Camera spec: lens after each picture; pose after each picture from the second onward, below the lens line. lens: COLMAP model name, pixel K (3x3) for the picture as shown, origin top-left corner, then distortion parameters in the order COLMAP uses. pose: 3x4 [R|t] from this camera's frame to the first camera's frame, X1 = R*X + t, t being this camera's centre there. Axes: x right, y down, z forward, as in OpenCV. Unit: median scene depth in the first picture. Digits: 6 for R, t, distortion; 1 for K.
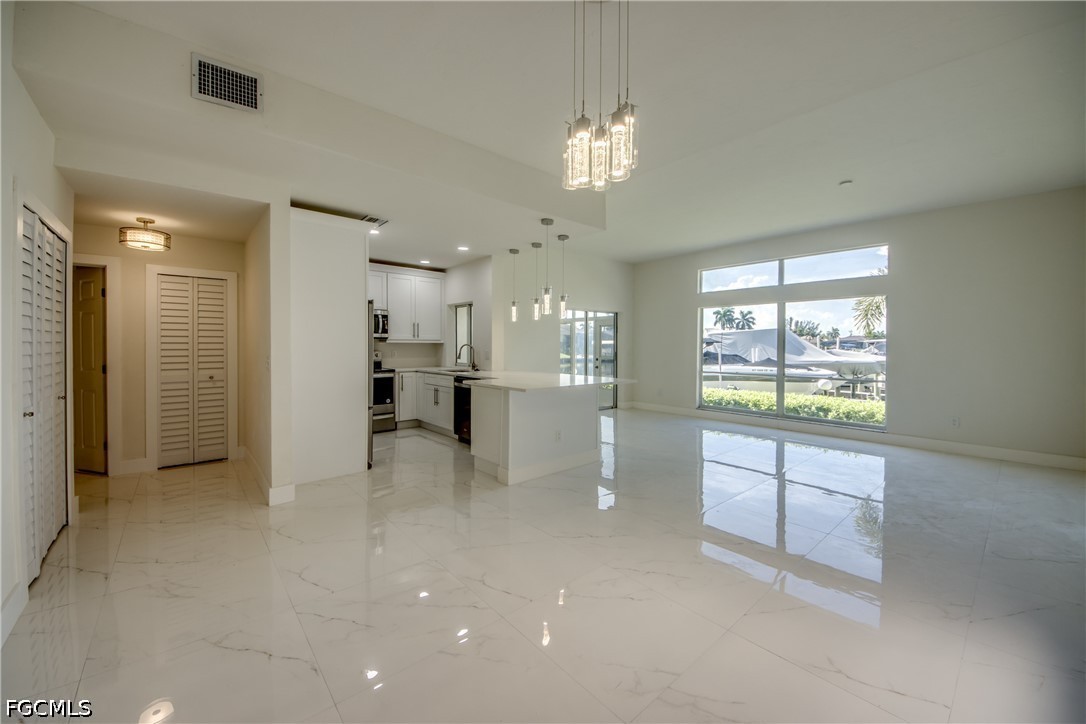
lens RADIAL K [[411.4, 0, 543.2], [0, 411.4, 348.6], [0, 0, 1]] dist [0.000888, -0.000041]
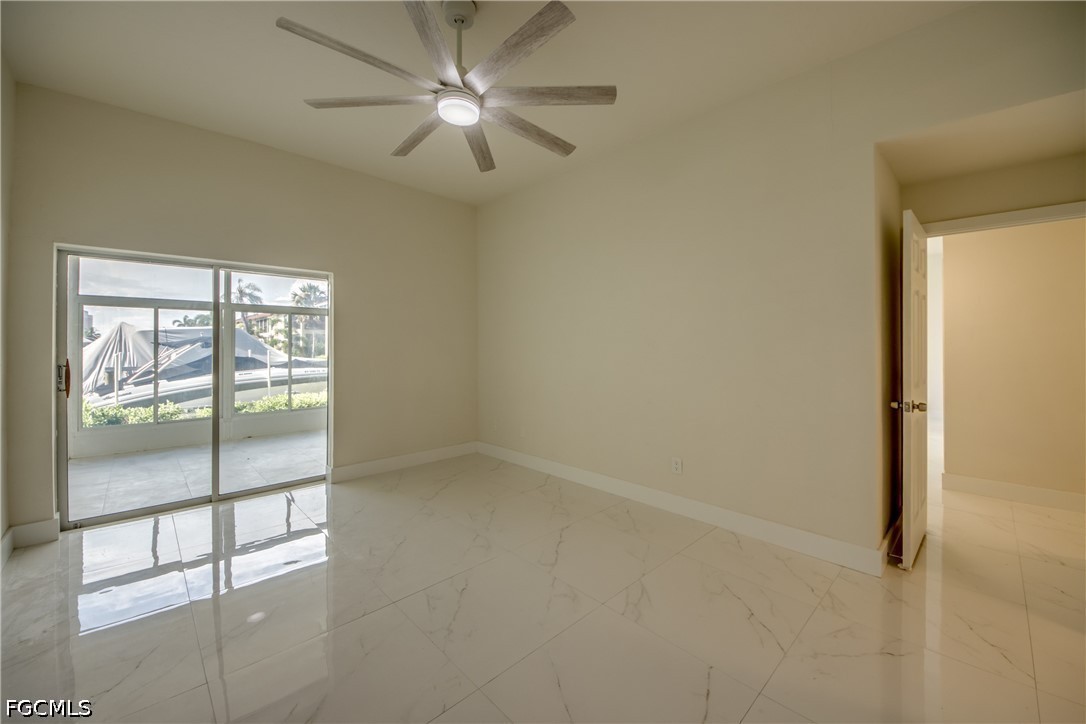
lens RADIAL K [[424.6, 0, 542.6], [0, 424.6, 347.8], [0, 0, 1]] dist [-0.000084, -0.000082]
pose [[-0.050228, -0.003599, 0.998731, -1.079736], [0.007273, 0.999966, 0.003969, -0.008321], [-0.998711, 0.007463, -0.050201, 1.049584]]
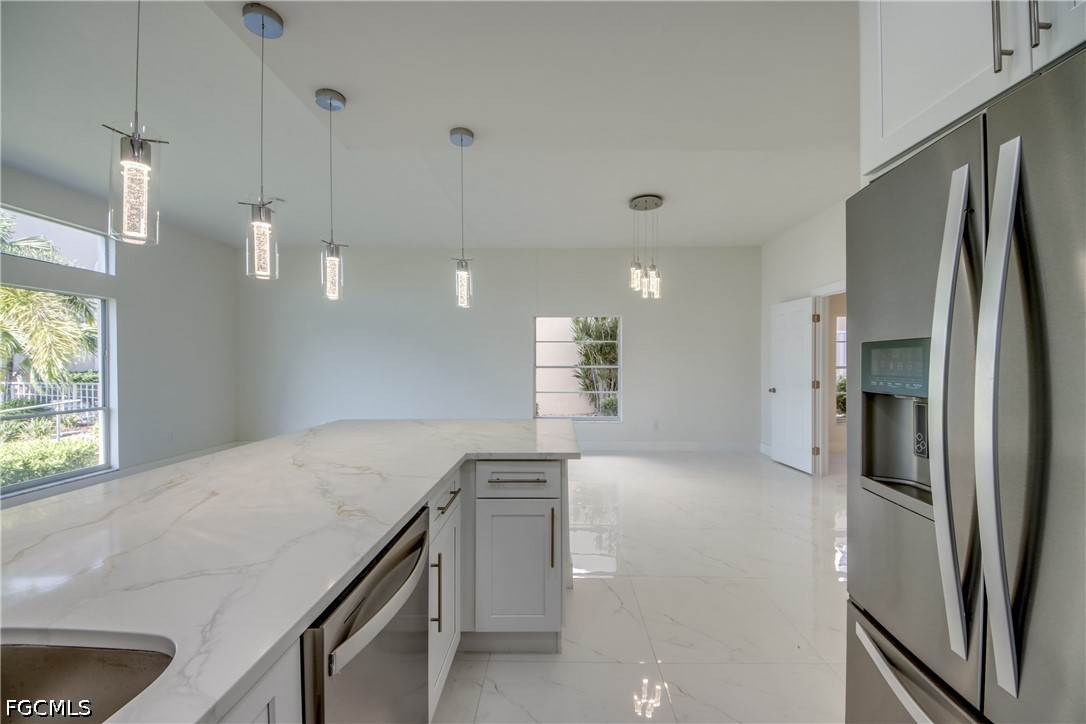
lens RADIAL K [[414.9, 0, 546.1], [0, 414.9, 364.0], [0, 0, 1]] dist [0.000125, -0.000030]
pose [[-0.744139, -0.006027, 0.667997, -0.283811], [0.005268, 0.999875, 0.014891, -0.009471], [-0.668004, 0.014600, -0.744015, 0.859521]]
